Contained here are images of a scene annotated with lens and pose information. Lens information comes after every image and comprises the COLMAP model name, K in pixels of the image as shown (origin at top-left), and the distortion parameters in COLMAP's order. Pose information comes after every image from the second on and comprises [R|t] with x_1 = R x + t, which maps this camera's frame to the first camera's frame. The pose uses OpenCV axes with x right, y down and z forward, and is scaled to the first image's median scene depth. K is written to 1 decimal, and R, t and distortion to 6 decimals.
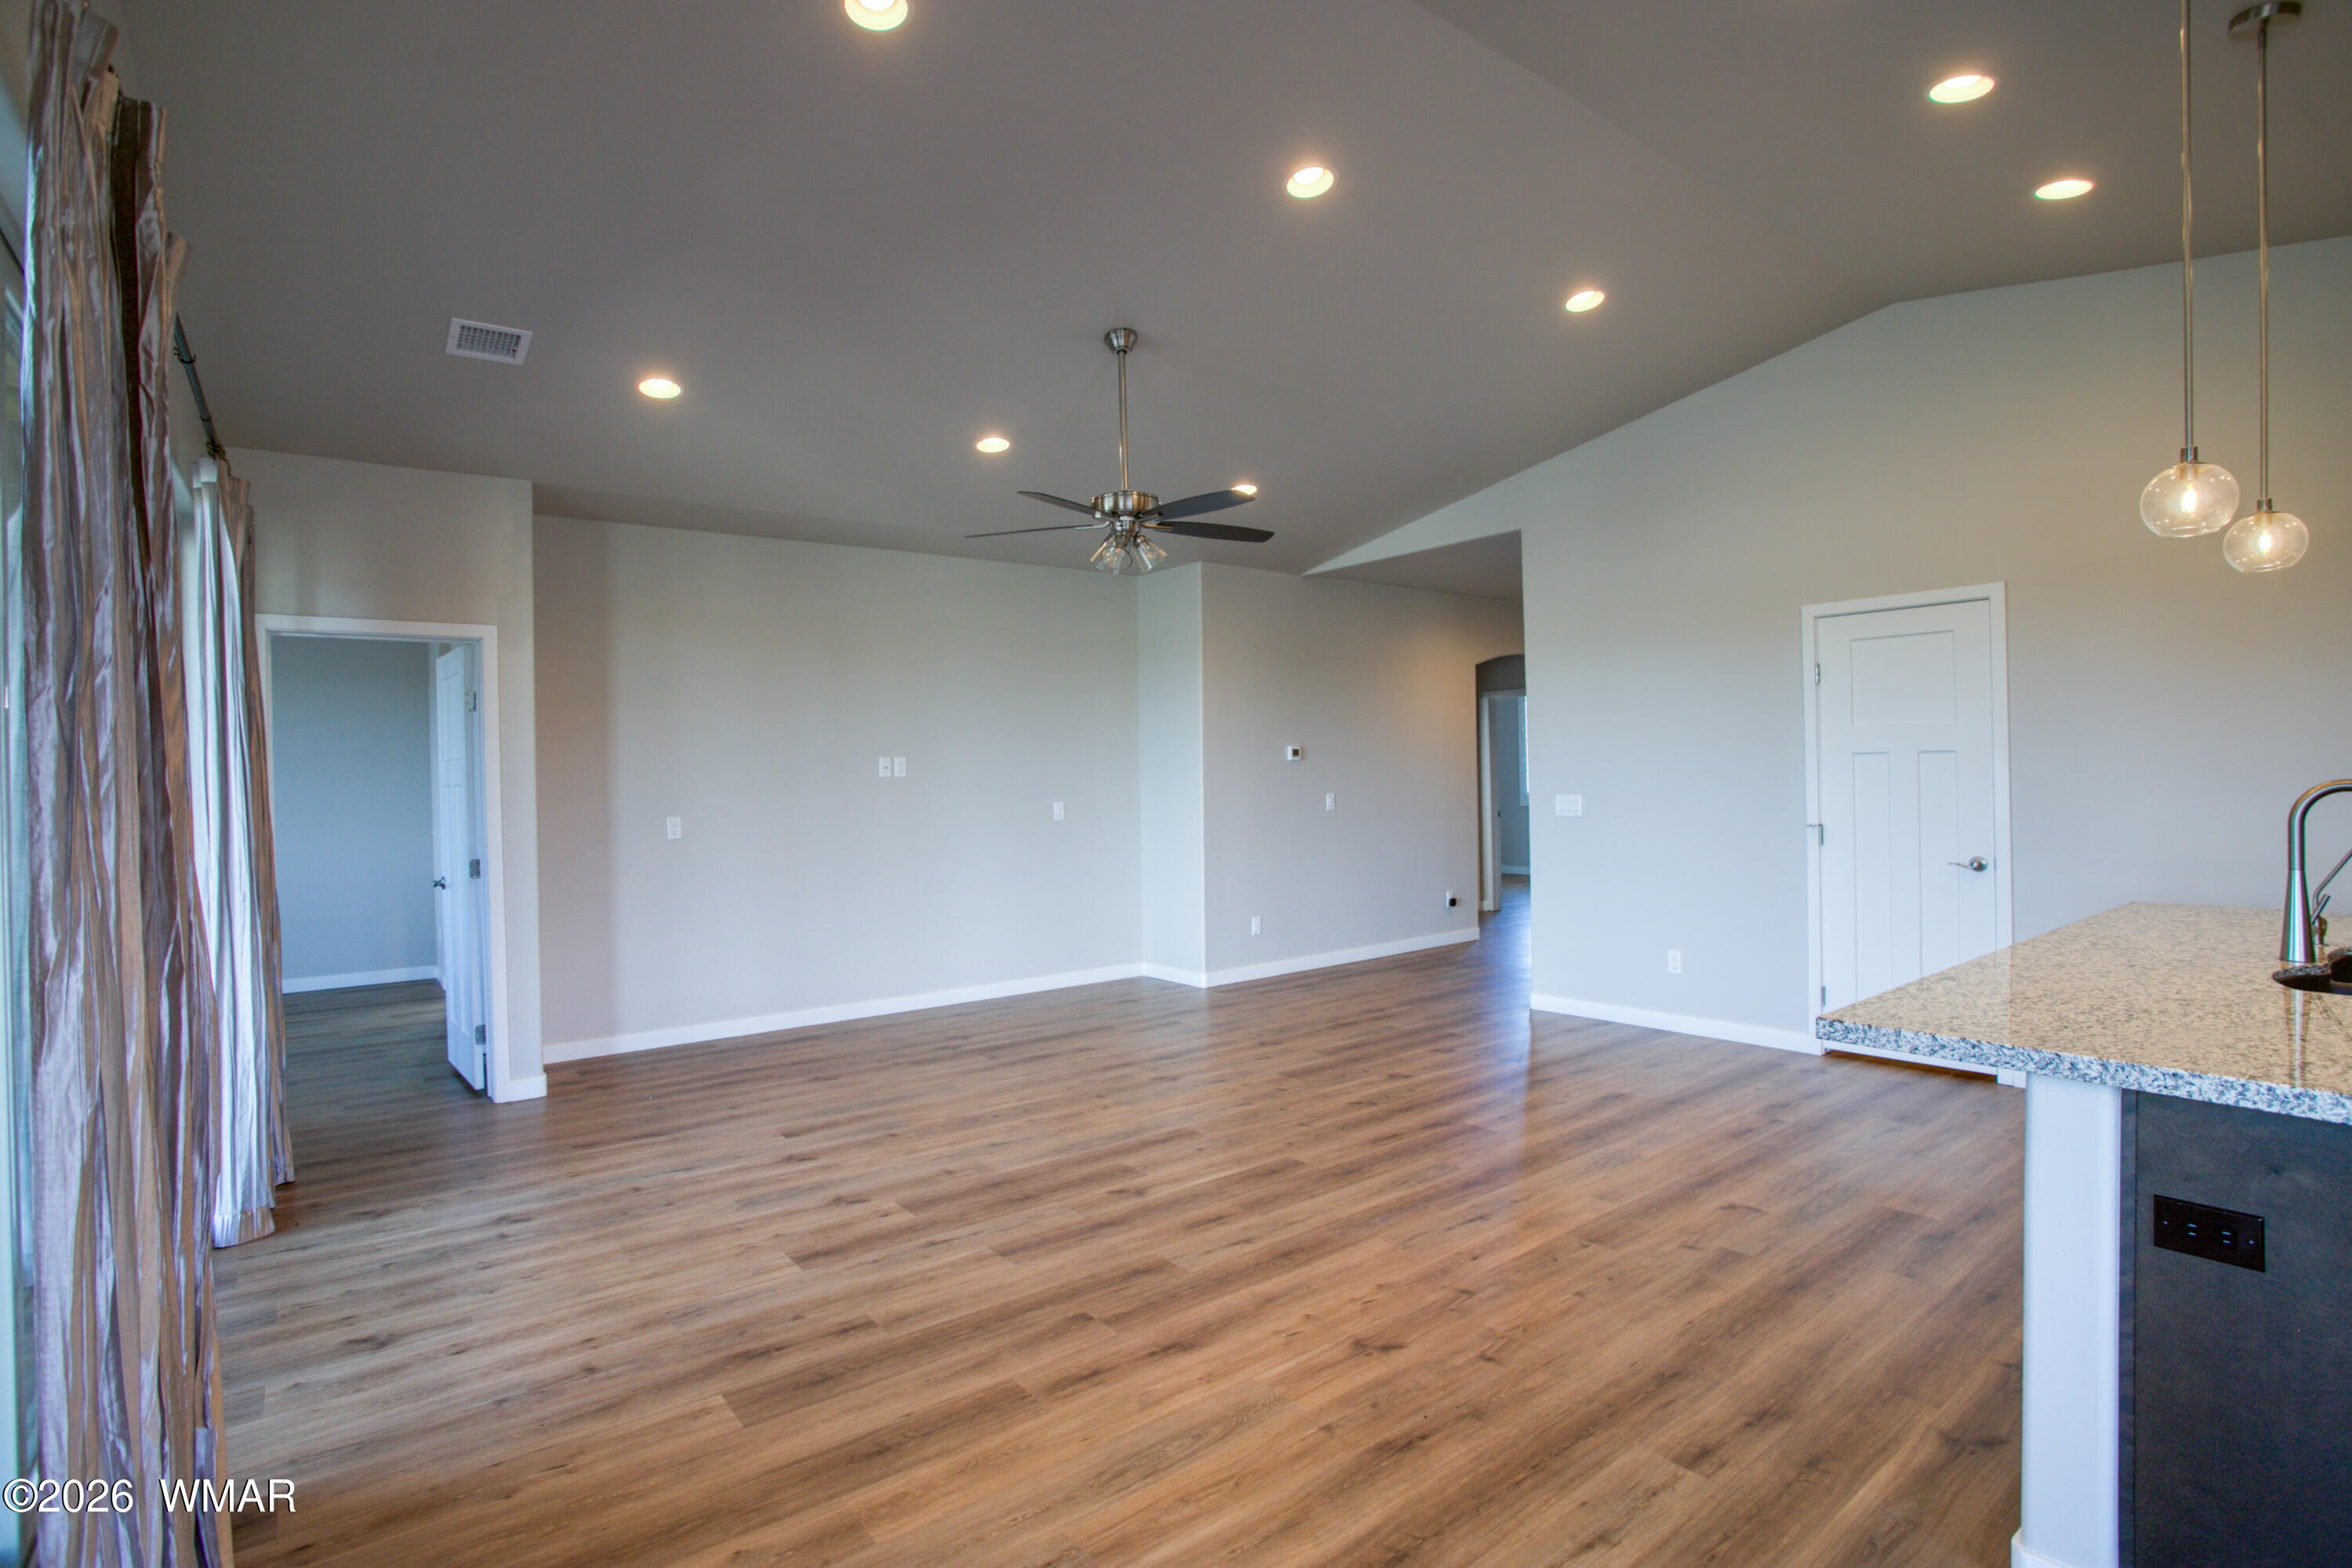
lens RADIAL K [[1151.6, 0, 1191.0], [0, 1151.6, 769.6], [0, 0, 1]] dist [-0.063715, 0.020811]
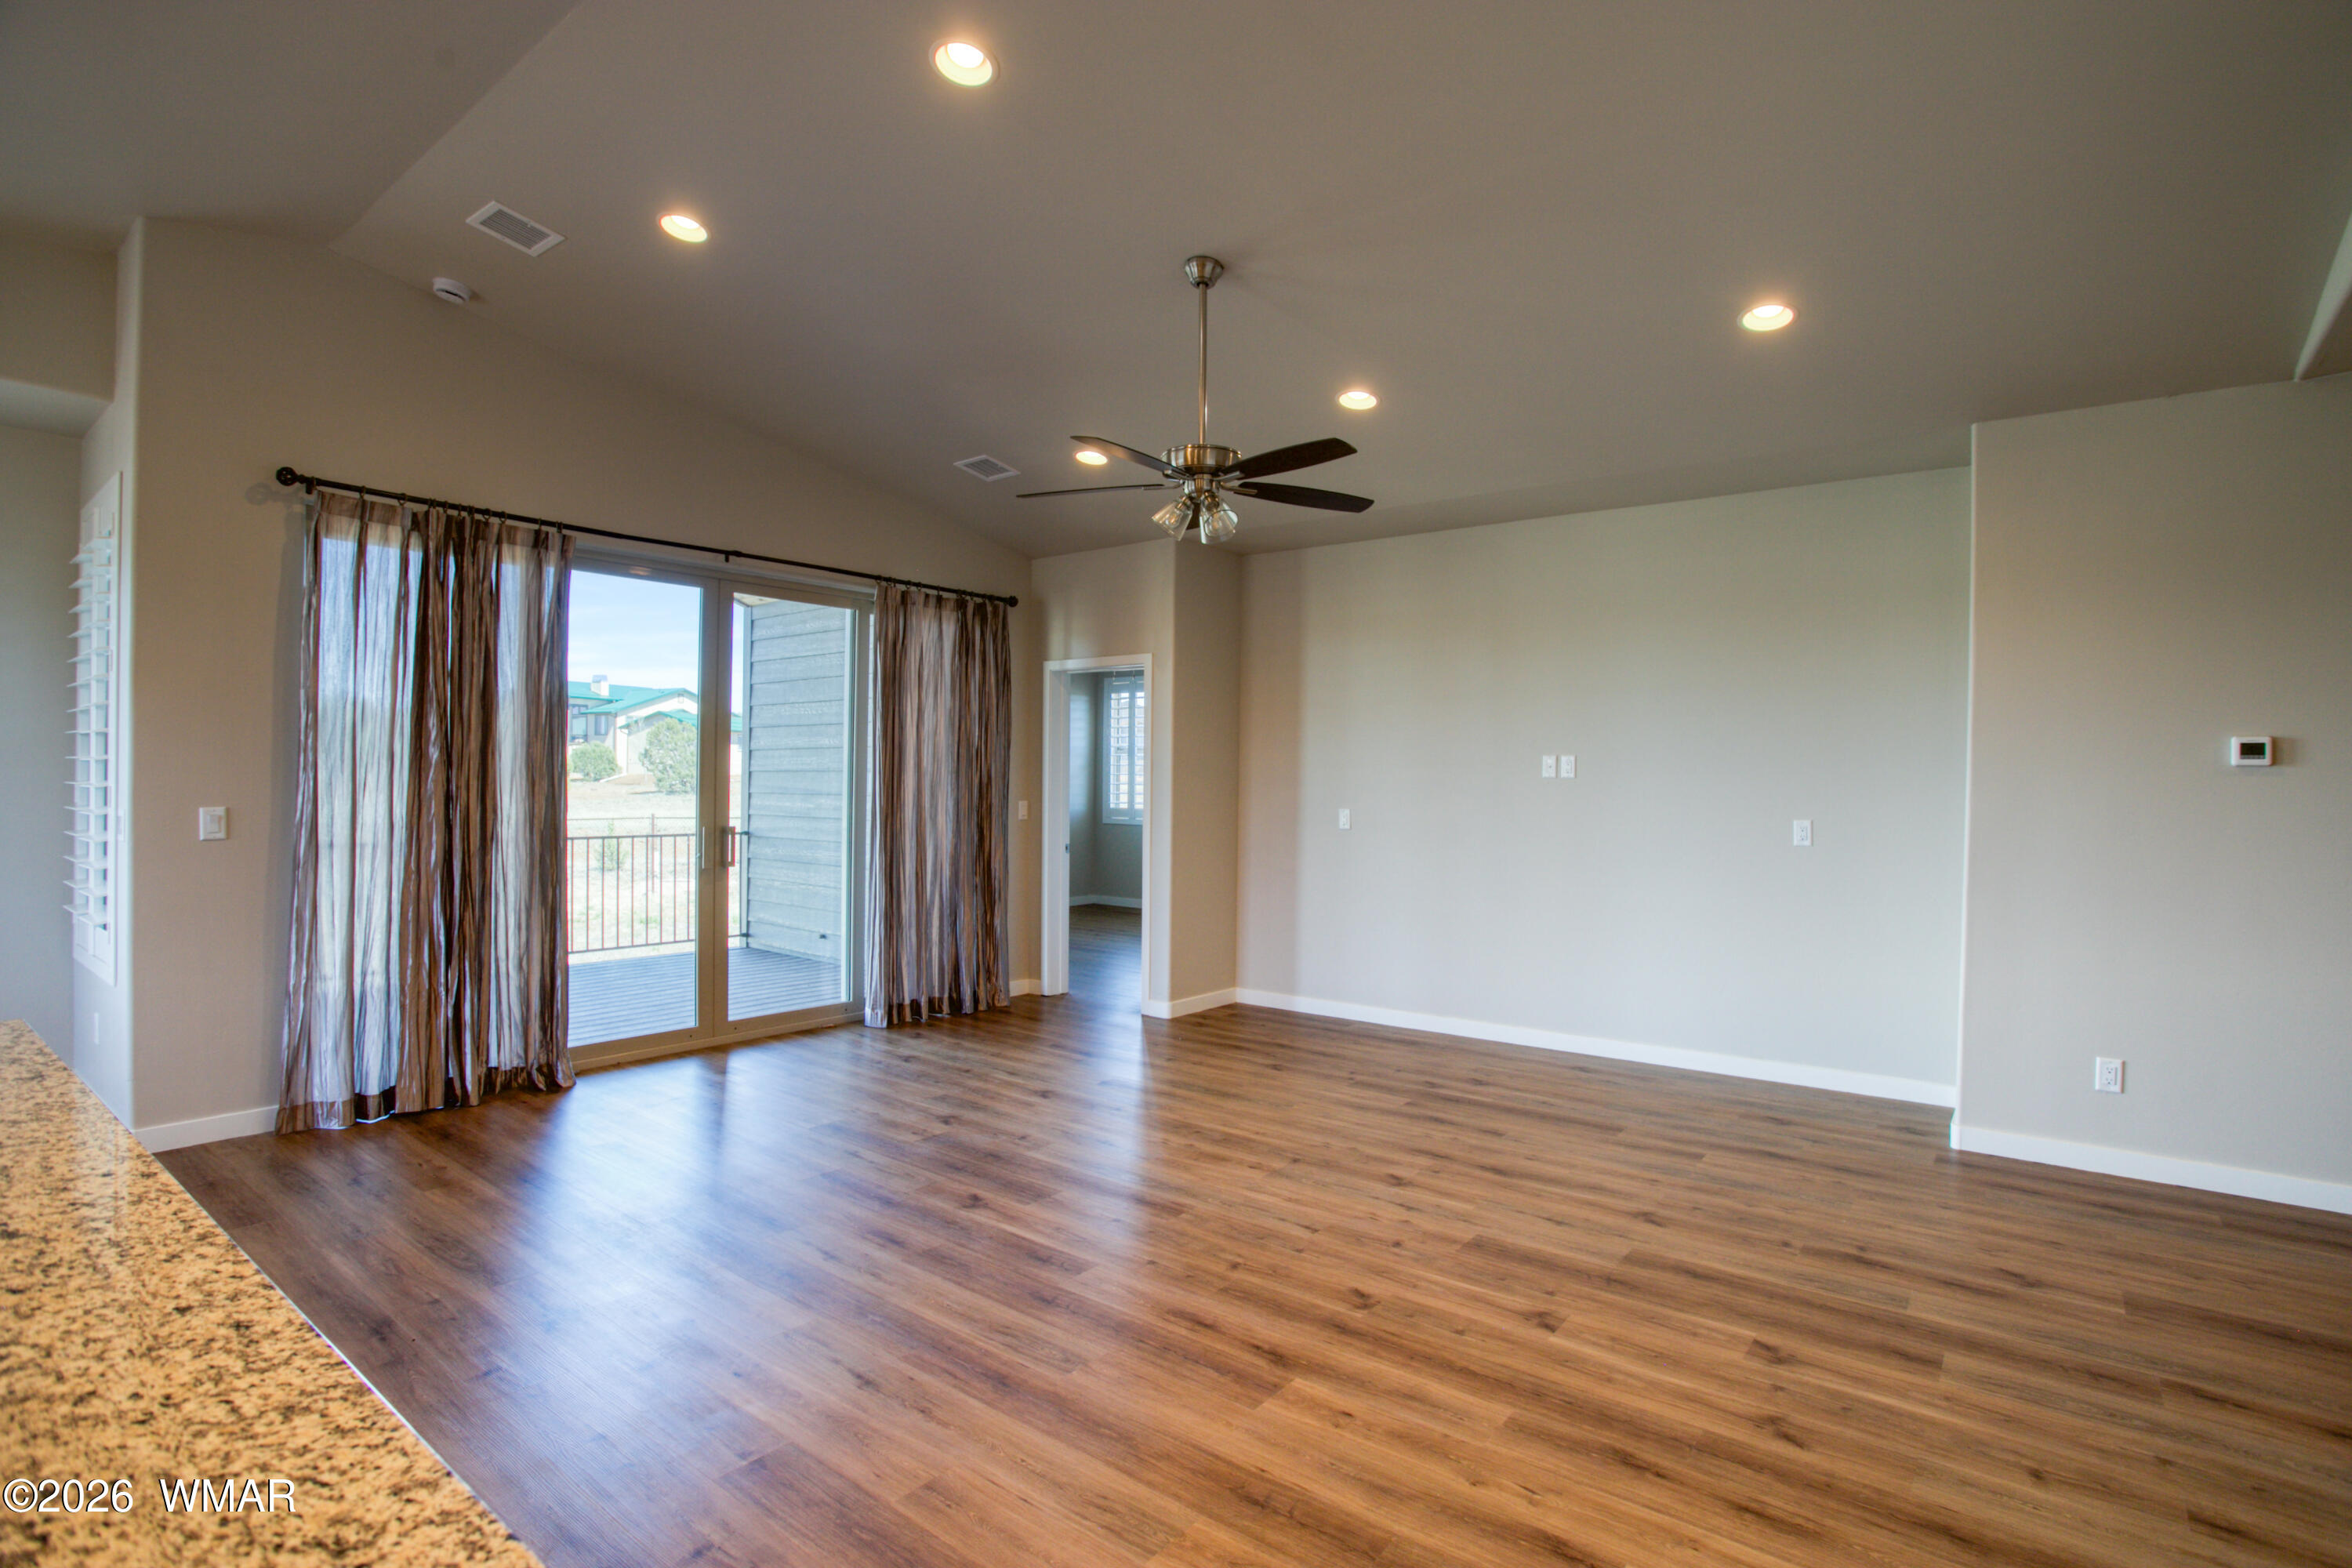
lens RADIAL K [[1151.6, 0, 1179.8], [0, 1151.6, 773.9], [0, 0, 1]] dist [-0.063715, 0.020811]
pose [[0.232843, 0.020860, -0.972290, 1.702843], [-0.011528, 0.999759, 0.018688, -0.030489], [0.972446, 0.006857, 0.233028, 1.730119]]
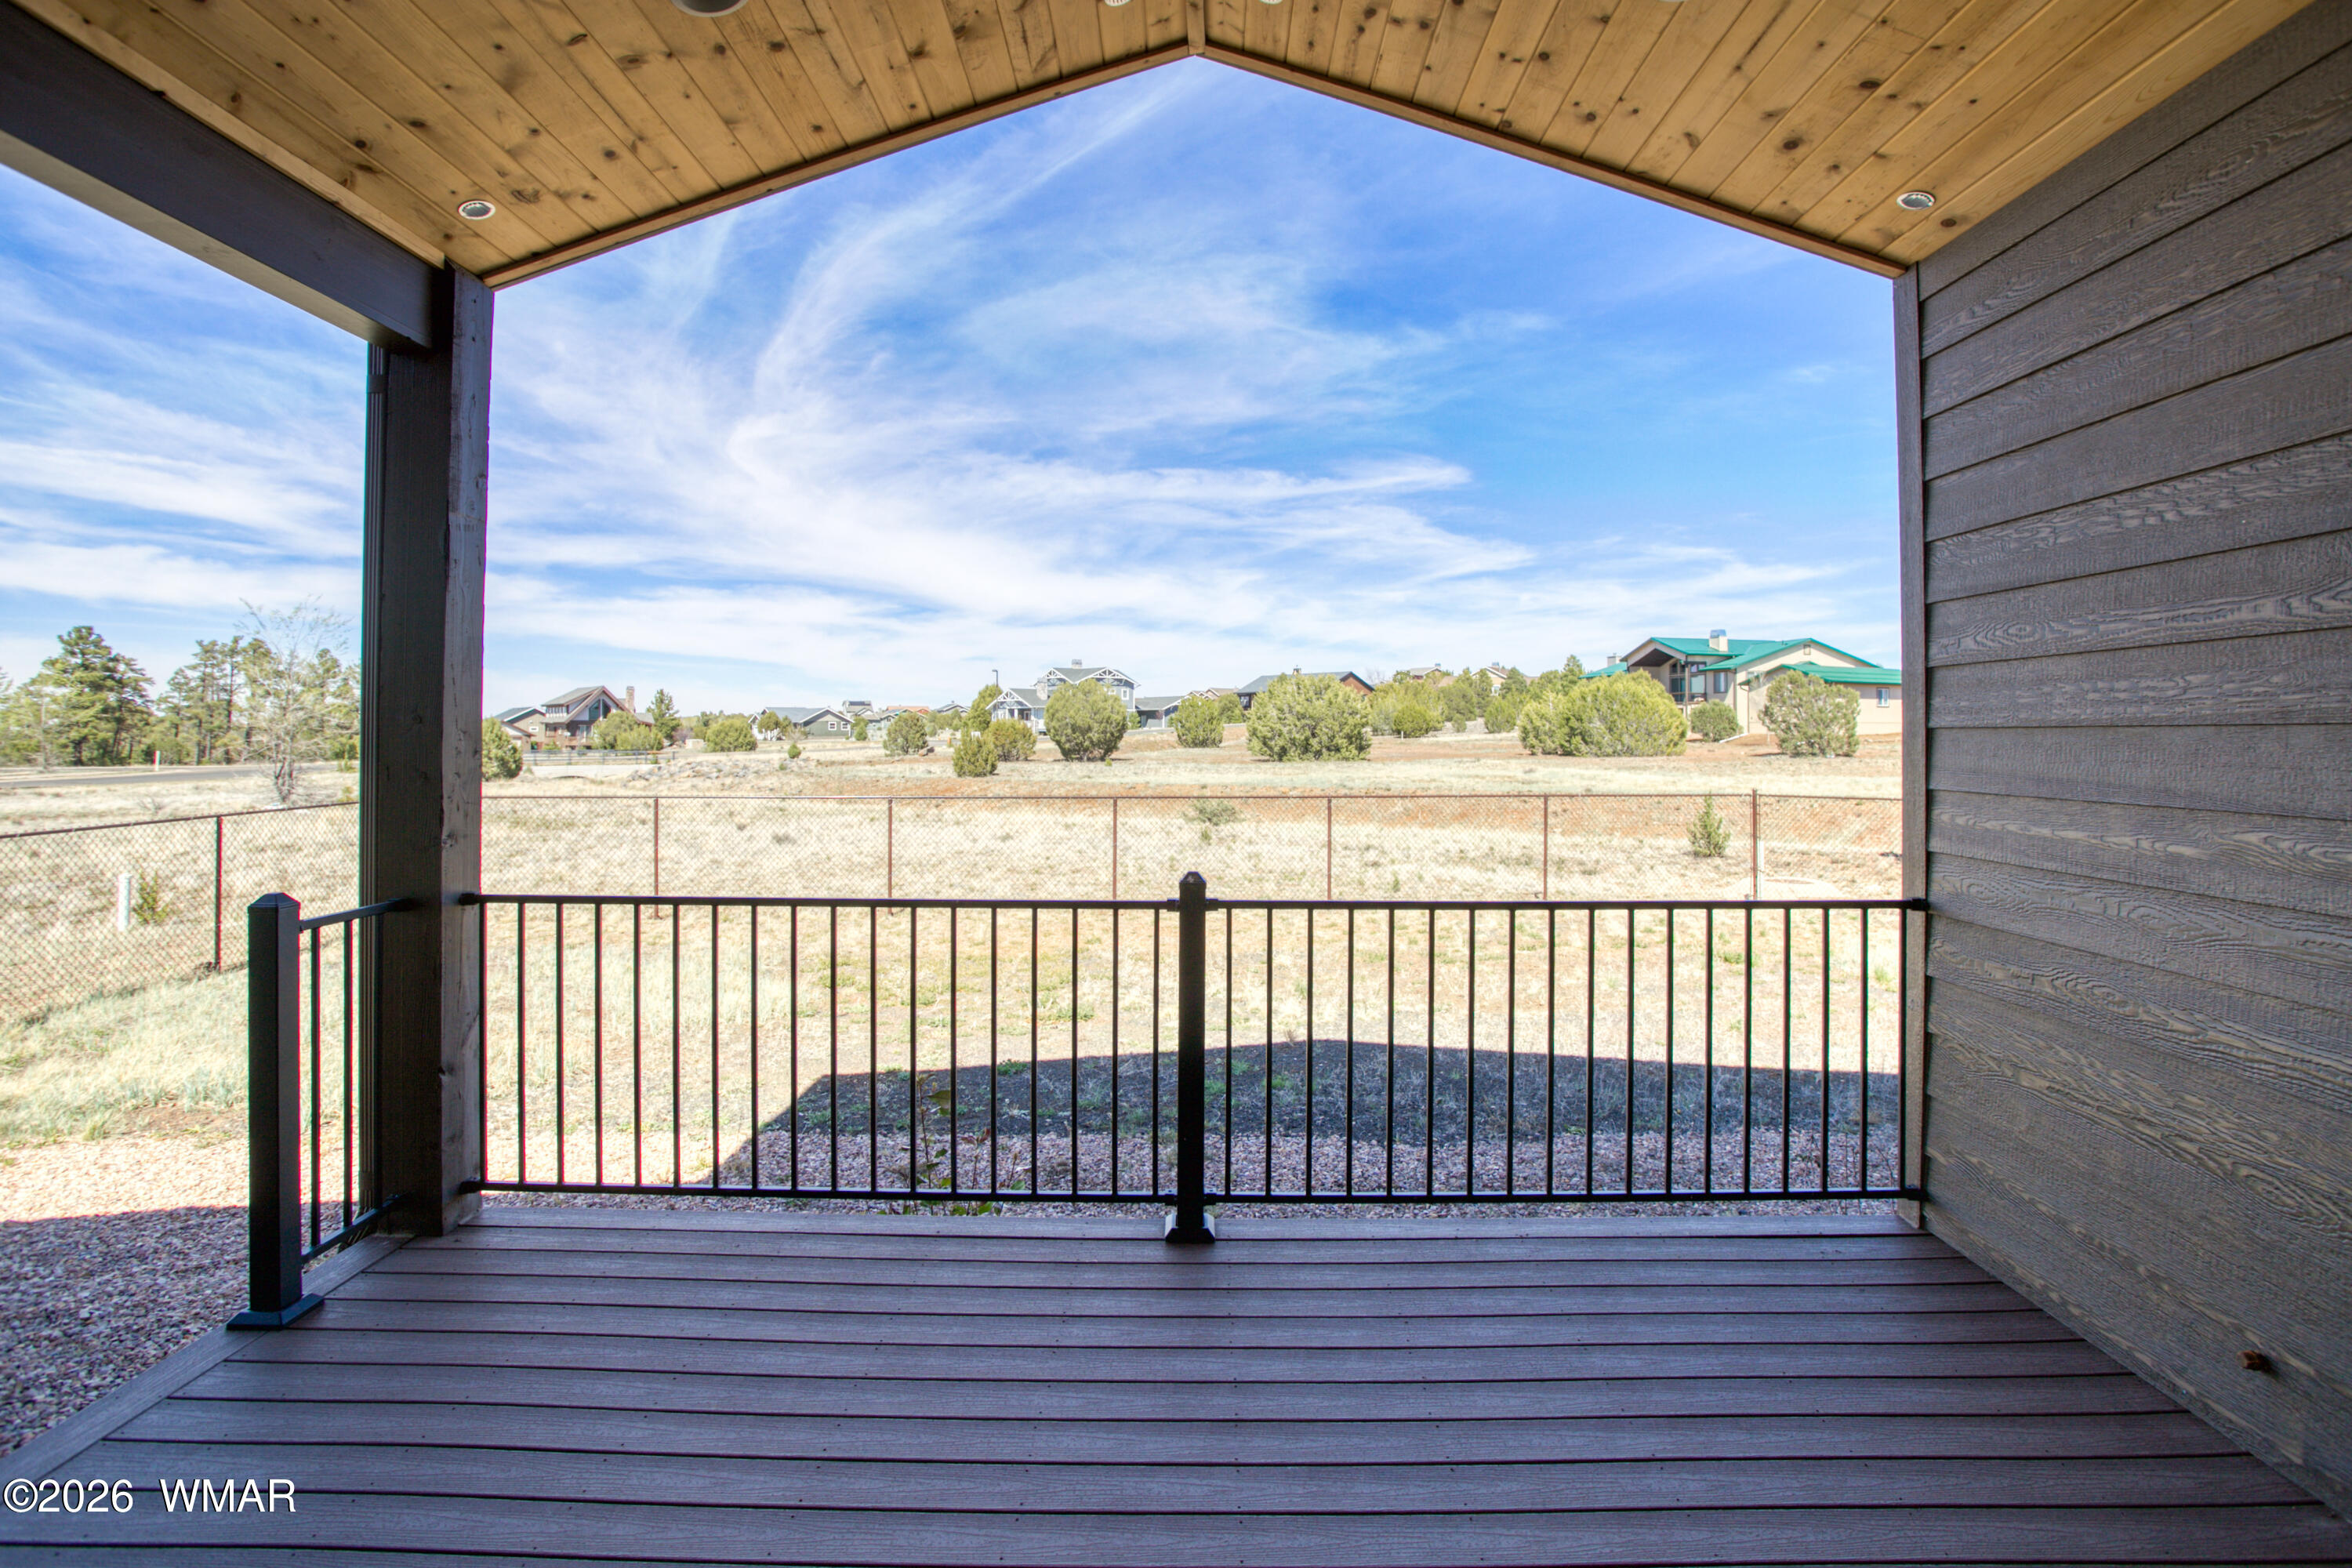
lens RADIAL K [[1151.6, 0, 1143.7], [0, 1151.6, 729.4], [0, 0, 1]] dist [-0.063715, 0.020811]
pose [[-0.653838, 0.019852, -0.756374, -1.213349], [0.015890, 0.999796, 0.012504, 0.028776], [0.756467, -0.003843, -0.654020, 1.317867]]
